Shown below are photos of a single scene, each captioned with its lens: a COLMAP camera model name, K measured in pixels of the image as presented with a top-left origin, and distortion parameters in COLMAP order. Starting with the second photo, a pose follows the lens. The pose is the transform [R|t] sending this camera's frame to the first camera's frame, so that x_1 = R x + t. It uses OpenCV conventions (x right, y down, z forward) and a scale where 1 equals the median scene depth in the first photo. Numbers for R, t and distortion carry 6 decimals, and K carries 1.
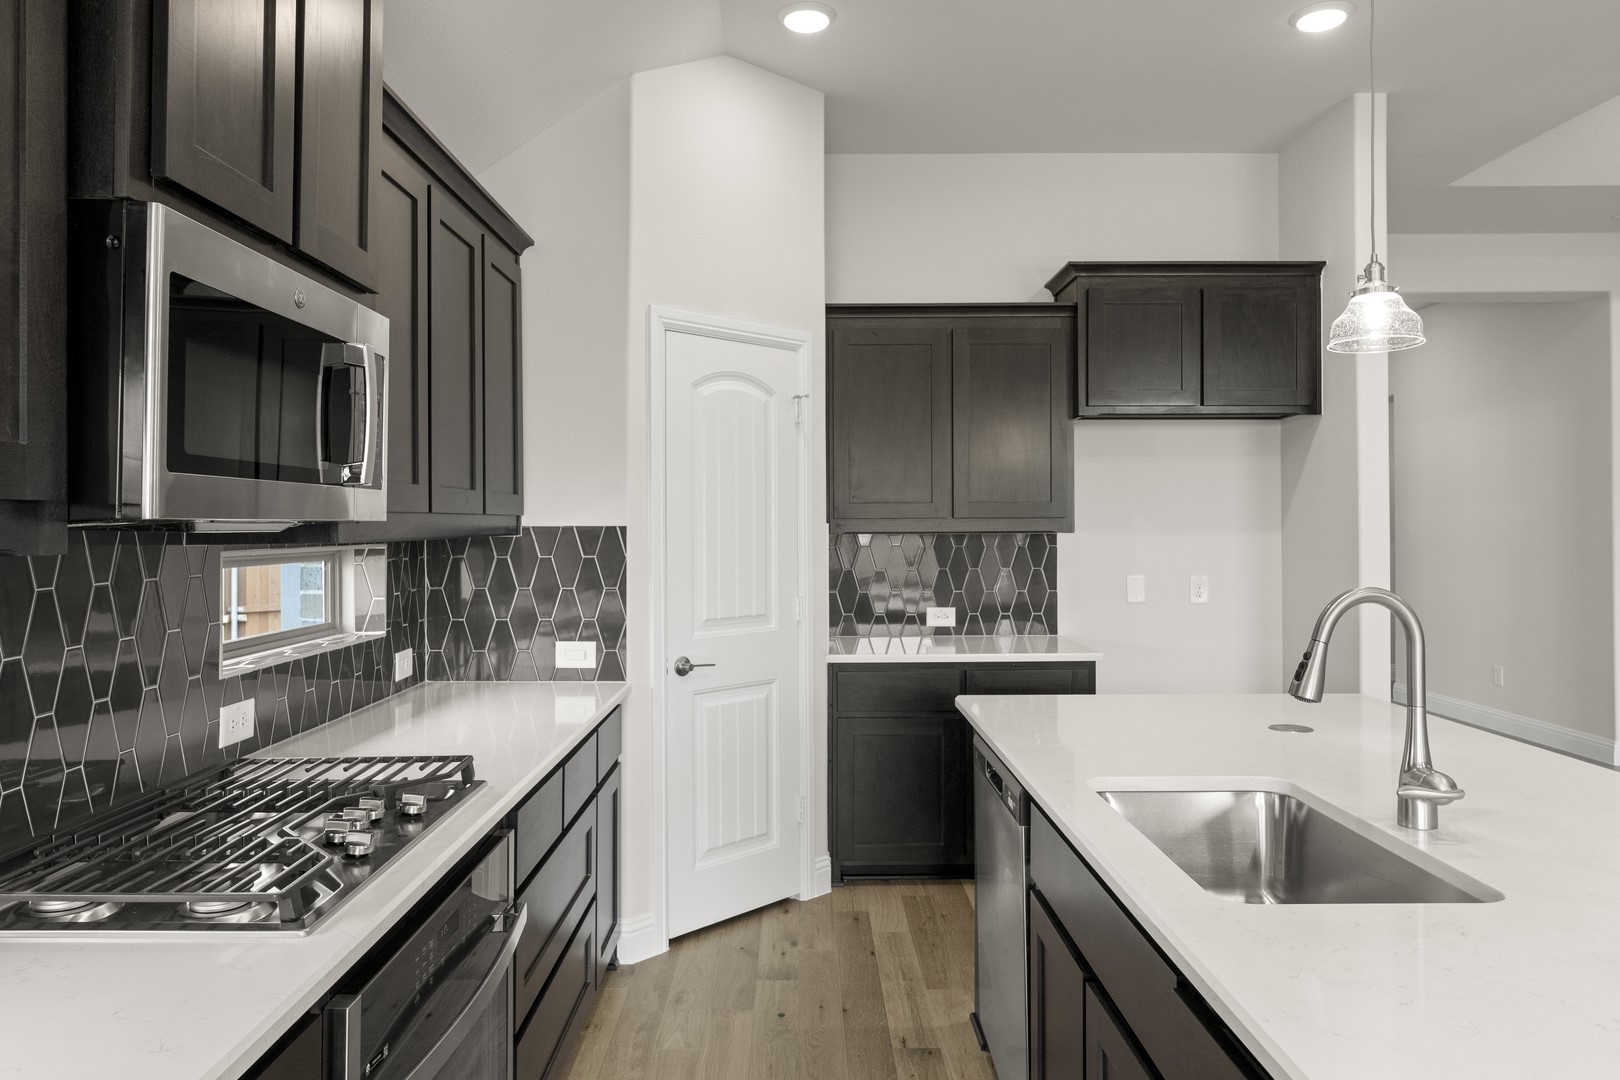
lens RADIAL K [[1054.9, 0, 809.6], [0, 1054.9, 527.5], [0, 0, 1]] dist [-0.005554, -0.000494]
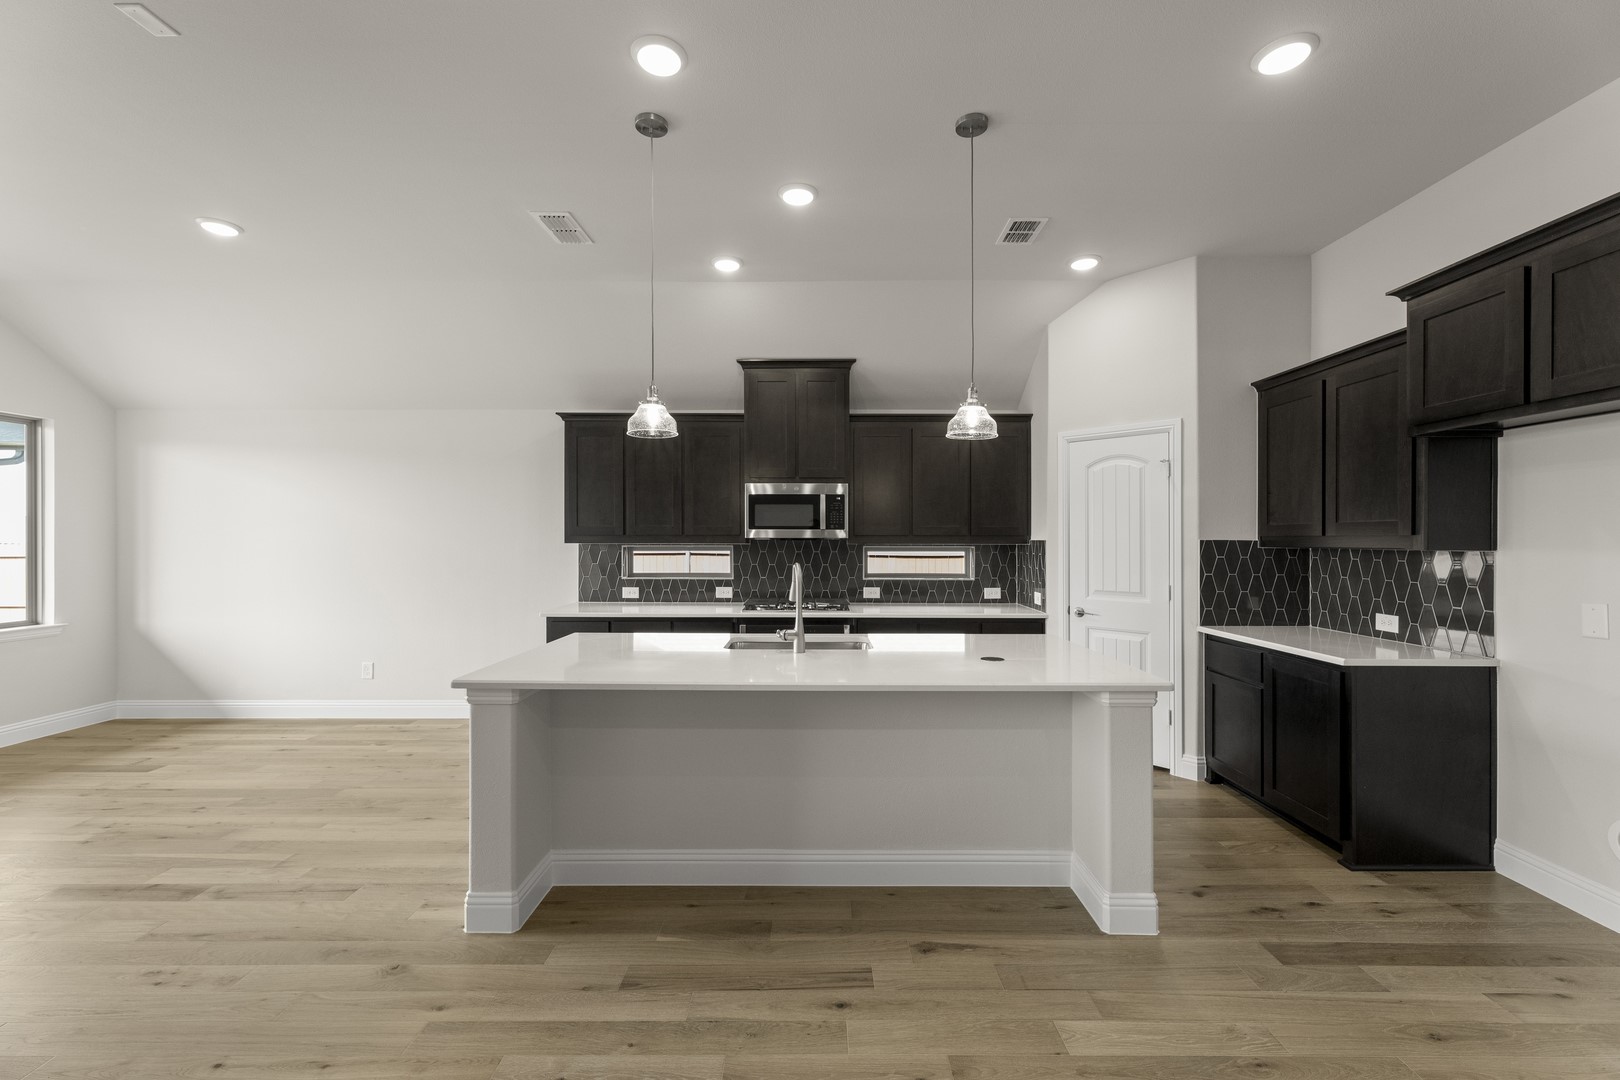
lens RADIAL K [[655.9, 0, 807.7], [0, 655.9, 522.1], [0, 0, 1]] dist [0.003758, -0.000080]
pose [[-0.013855, -0.019235, -0.999719, 0.960571], [-0.006799, 0.999794, -0.019142, -0.006328], [0.999881, 0.006532, -0.013982, 0.438889]]
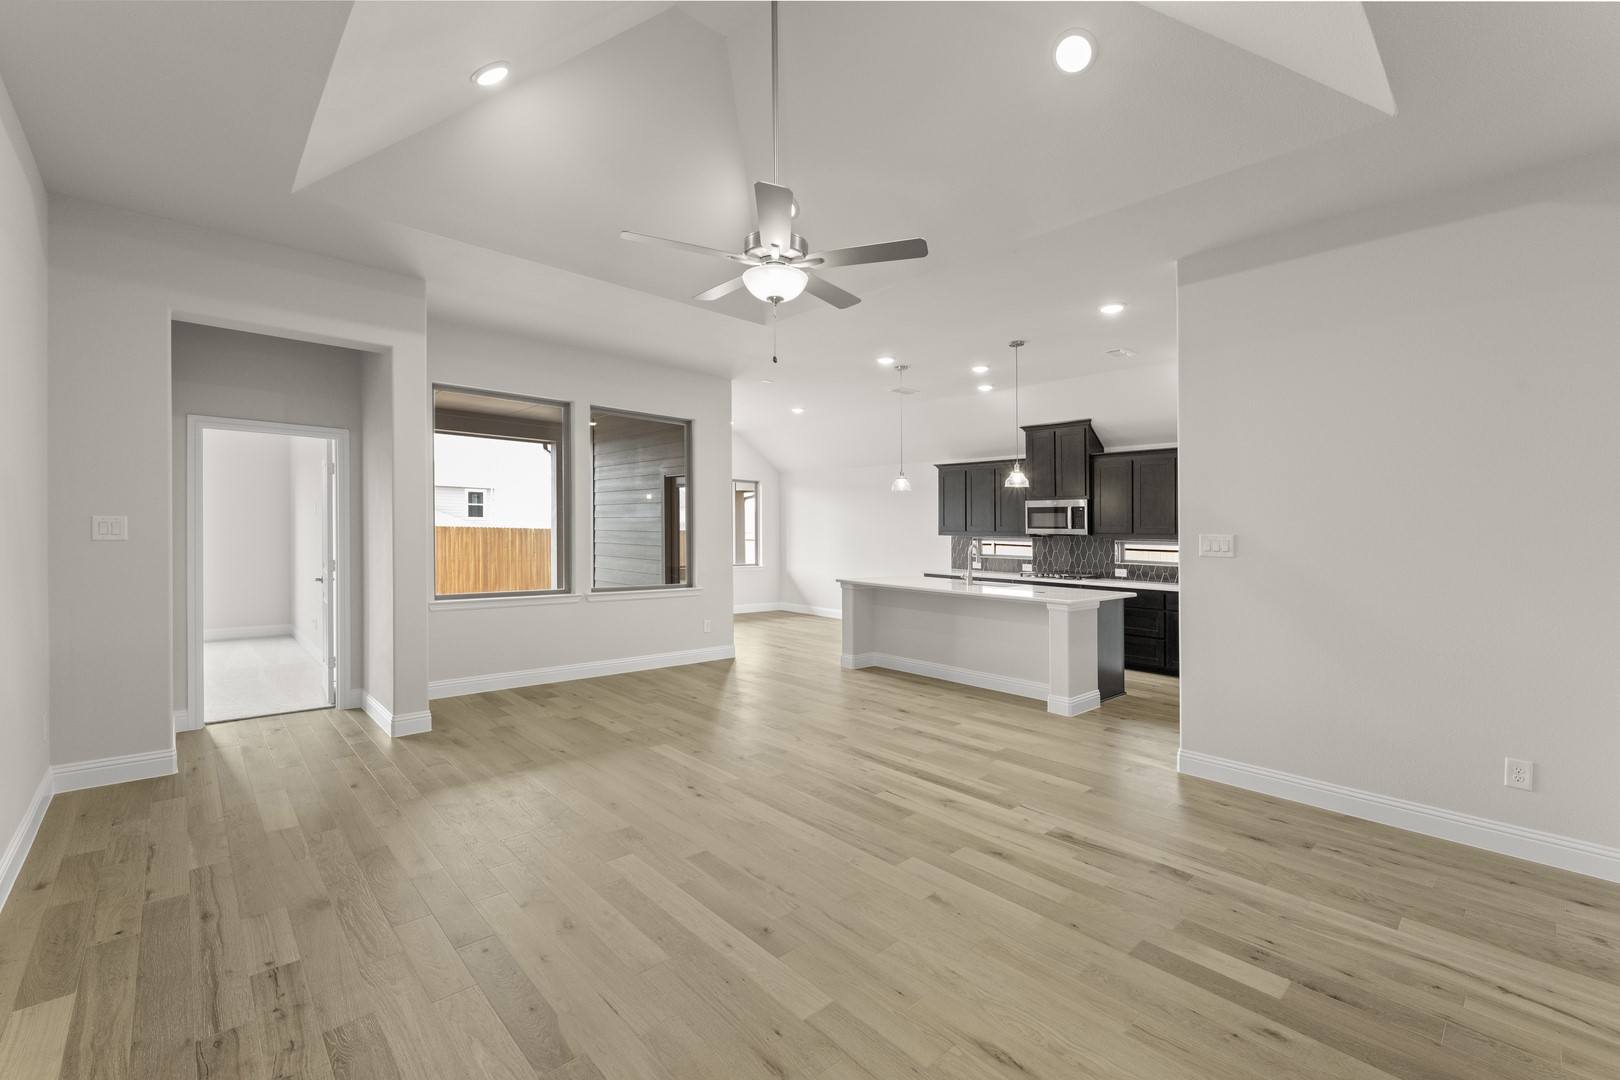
lens RADIAL K [[693.3, 0, 805.0], [0, 693.3, 493.1], [0, 0, 1]] dist [-0.001522, -0.000497]
pose [[-0.742621, -0.043059, -0.668326, 1.639051], [-0.015613, 0.998773, -0.047000, -0.012981], [0.669530, -0.024468, -0.742382, 1.381532]]
